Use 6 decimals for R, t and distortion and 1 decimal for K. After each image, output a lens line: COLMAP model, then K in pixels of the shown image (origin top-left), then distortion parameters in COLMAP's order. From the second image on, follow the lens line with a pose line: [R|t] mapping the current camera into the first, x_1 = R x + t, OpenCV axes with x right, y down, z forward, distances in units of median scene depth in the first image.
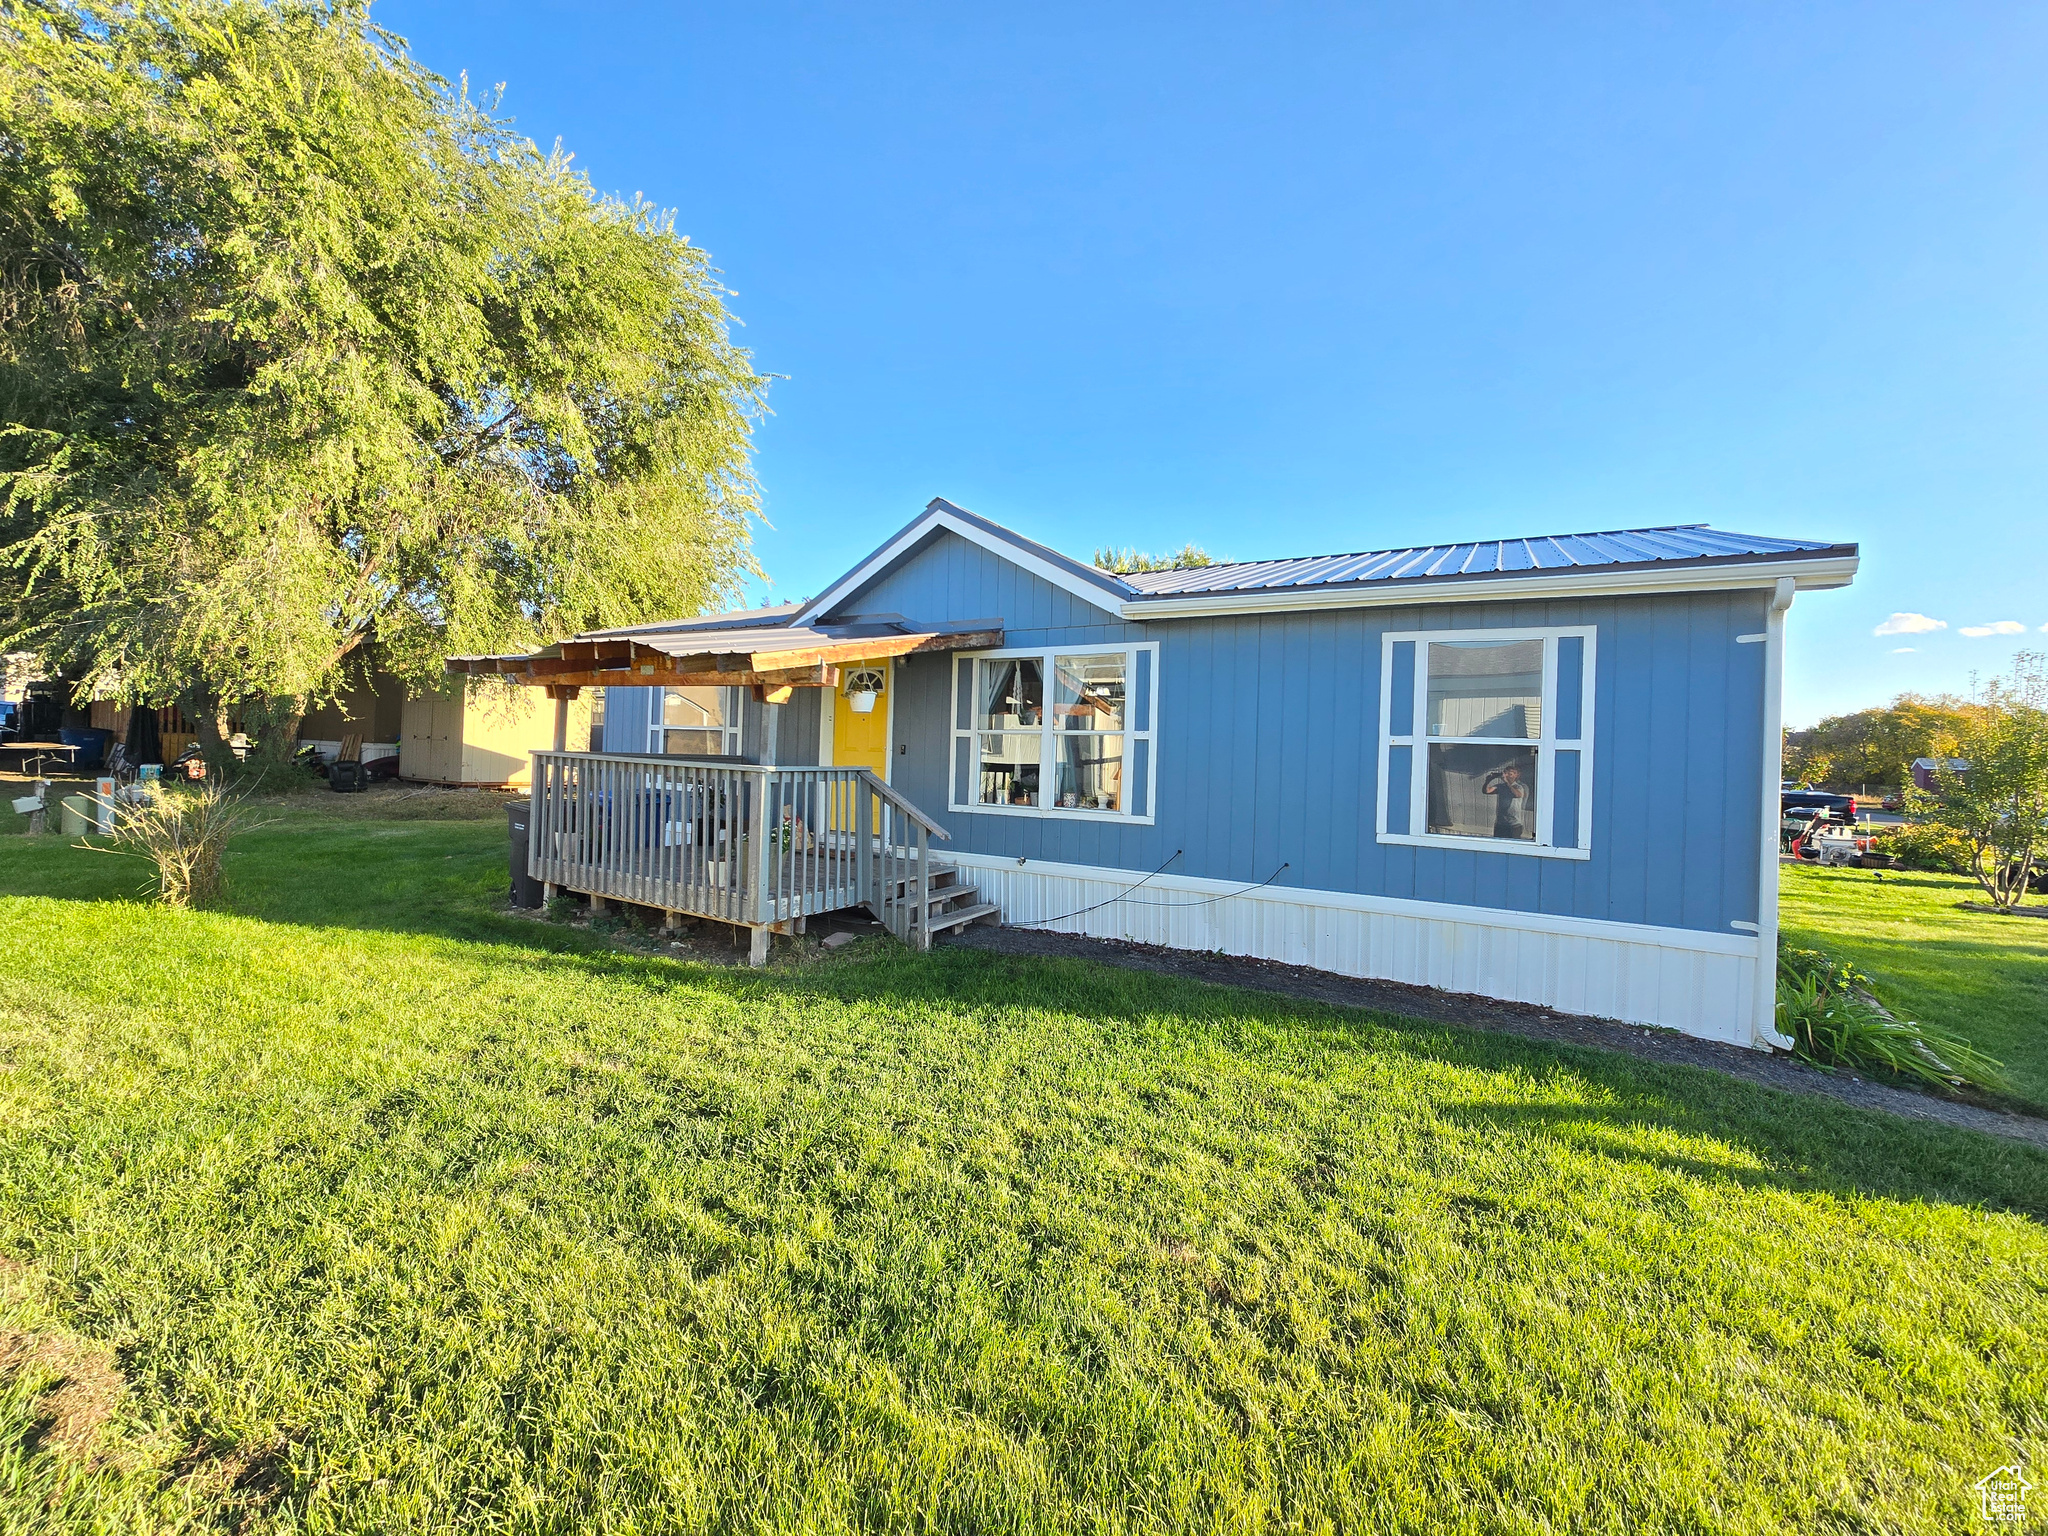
lens RADIAL K [[870.1, 0, 1025.6], [0, 870.1, 731.5], [0, 0, 1]] dist [-0.028725, 0.014305]
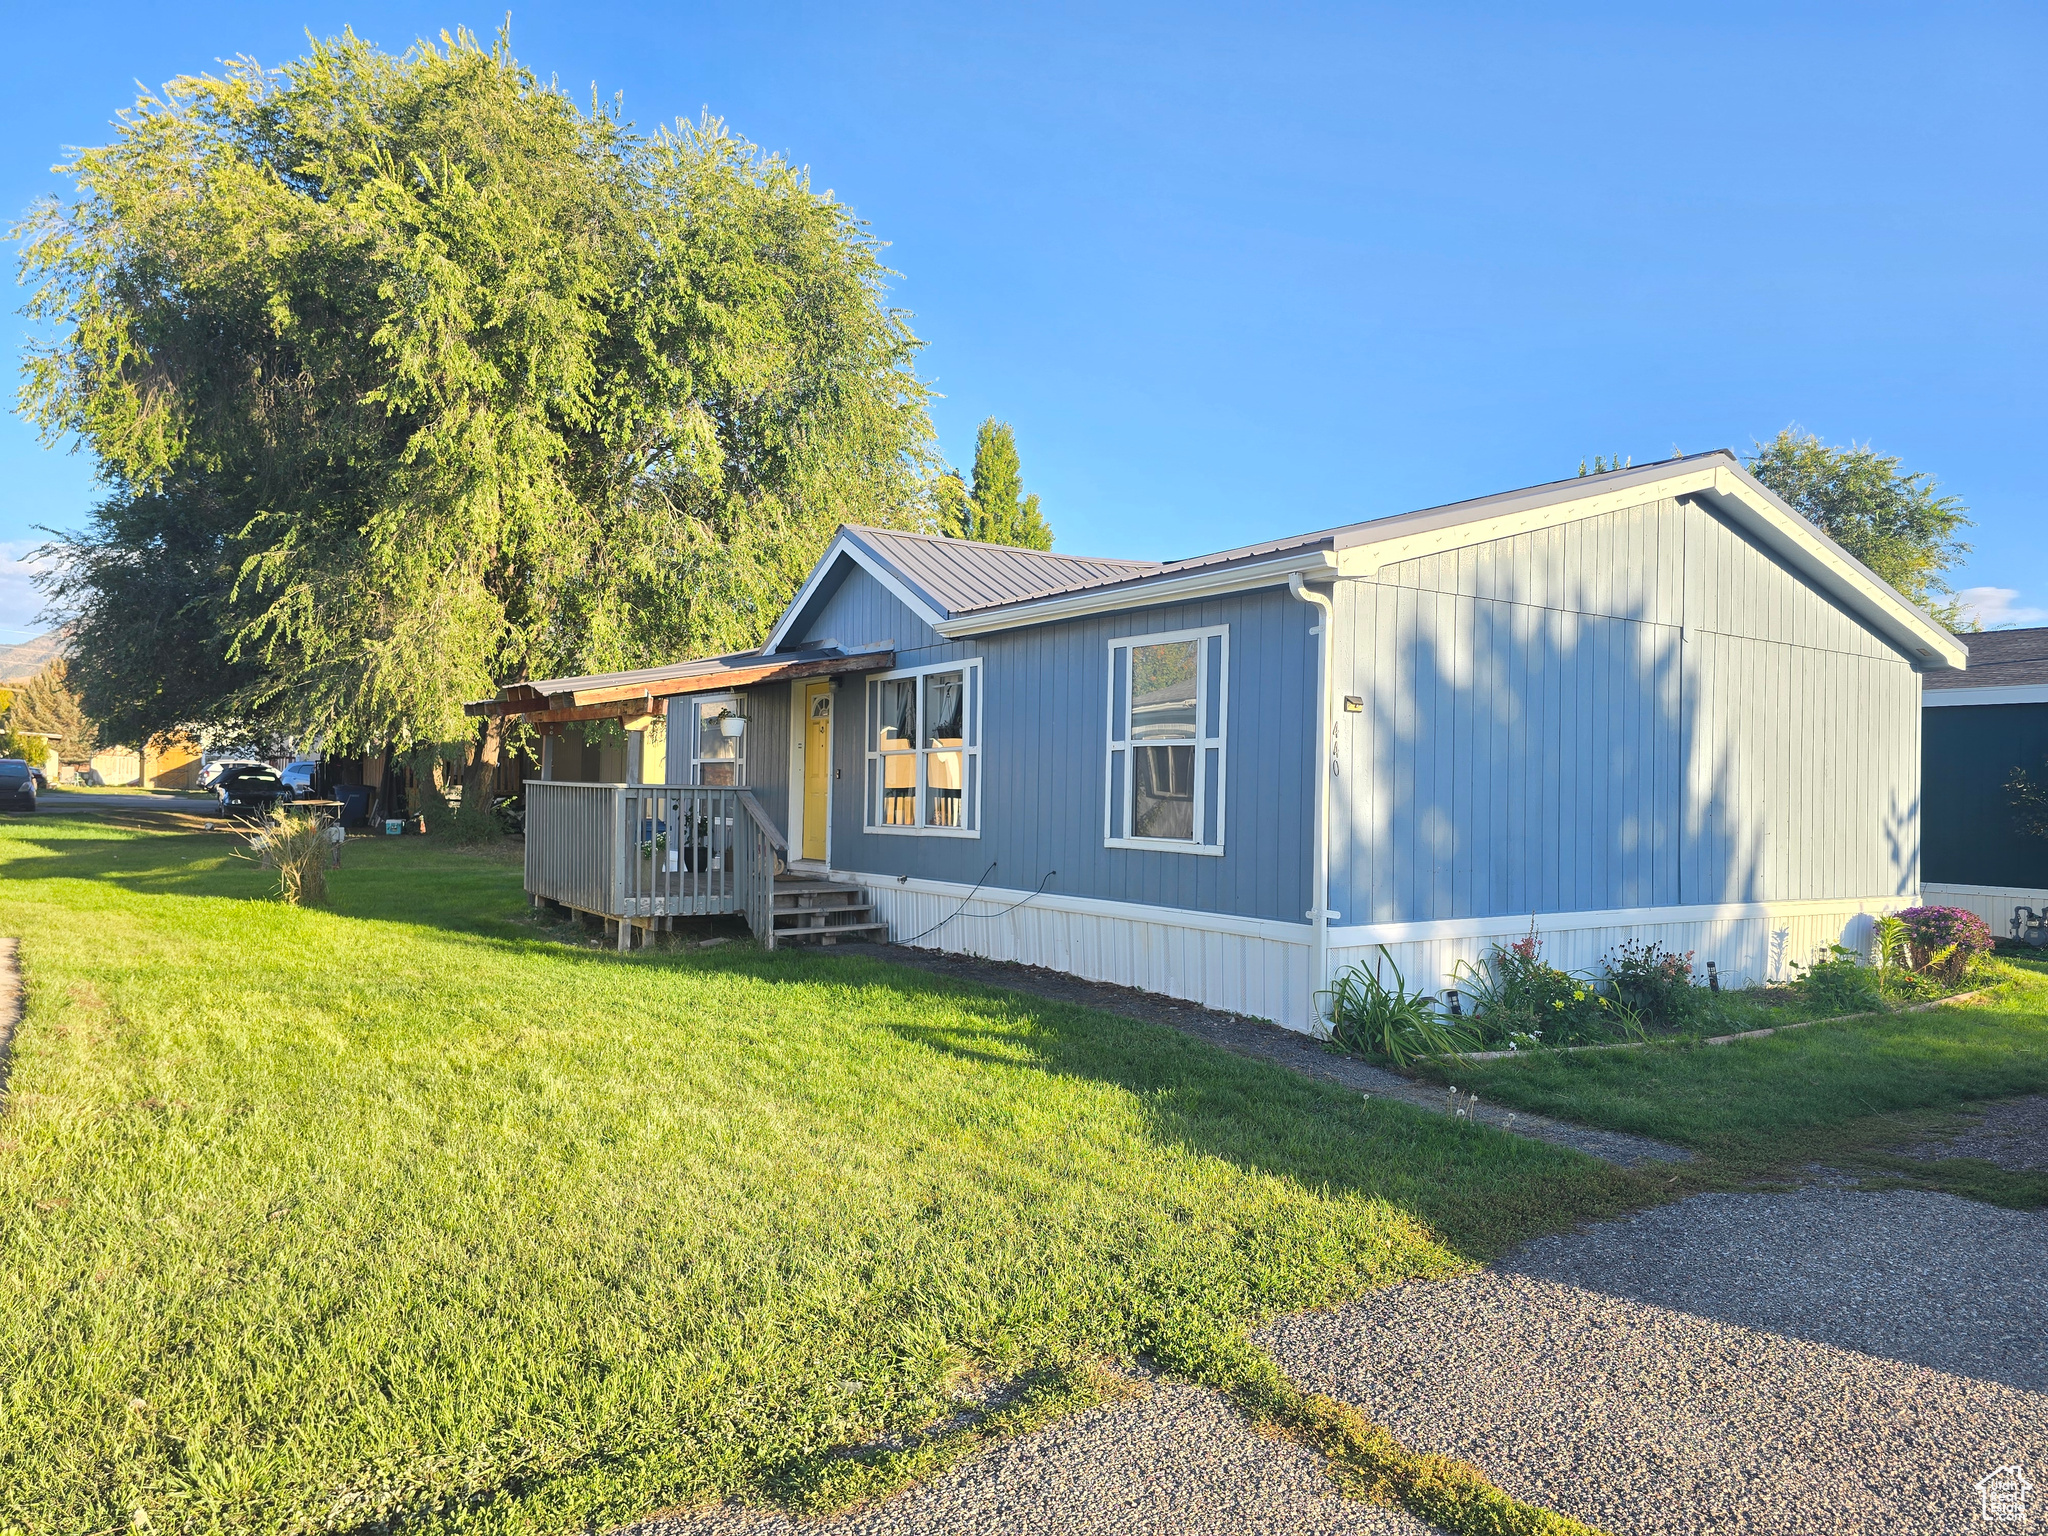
lens RADIAL K [[1369.0, 0, 1024.0], [0, 1369.0, 768.0], [0, 0, 1]] dist [-0.001724, -0.000416]
pose [[0.914140, -0.025487, -0.404596, 0.514054], [0.022360, 0.999672, -0.012453, 0.028396], [0.404781, 0.002337, 0.914411, -0.264494]]
